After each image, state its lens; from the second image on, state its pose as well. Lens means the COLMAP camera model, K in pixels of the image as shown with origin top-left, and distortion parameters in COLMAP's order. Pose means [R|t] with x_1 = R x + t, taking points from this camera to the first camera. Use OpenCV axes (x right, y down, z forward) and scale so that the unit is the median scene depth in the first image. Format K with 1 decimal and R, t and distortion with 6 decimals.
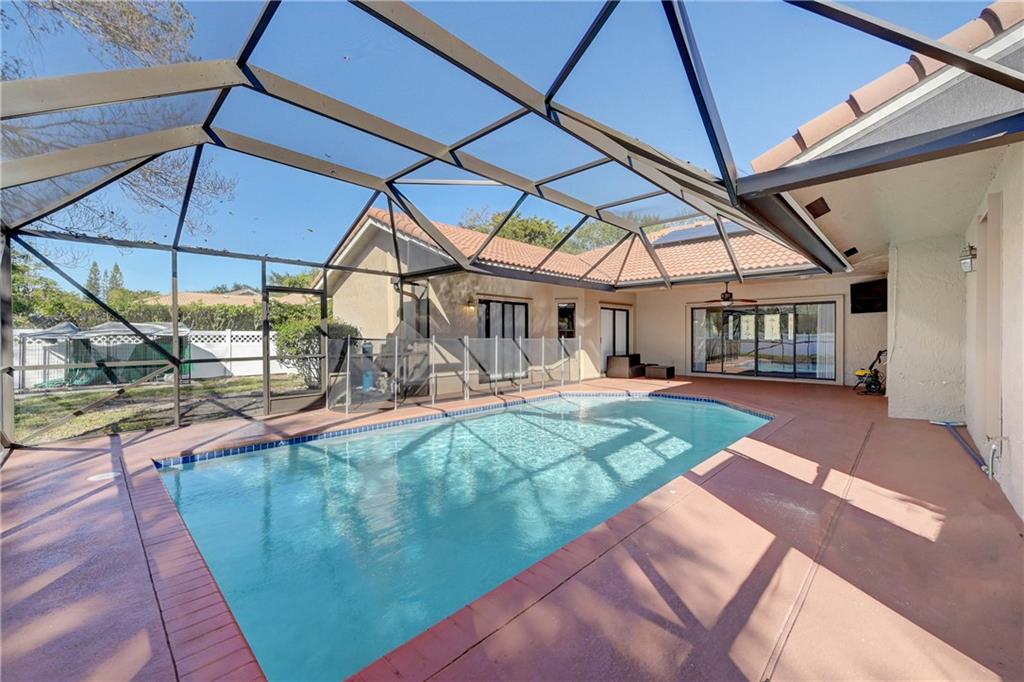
lens RADIAL K [[416.2, 0, 512.0], [0, 416.2, 341.0], [0, 0, 1]] dist [0.000247, -0.000050]
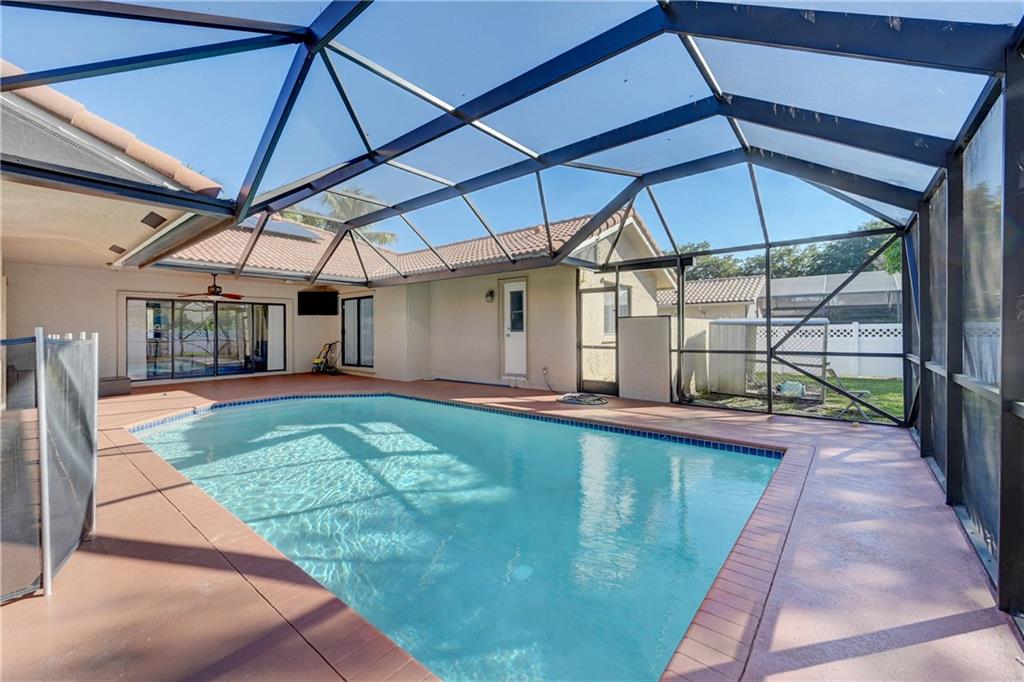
lens RADIAL K [[410.2, 0, 519.1], [0, 410.2, 333.2], [0, 0, 1]] dist [-0.000914, 0.000022]
pose [[-0.084279, -0.001547, 0.996441, -0.644314], [0.016514, 0.999859, 0.002949, -0.006120], [-0.996305, 0.016704, -0.084241, 0.610254]]
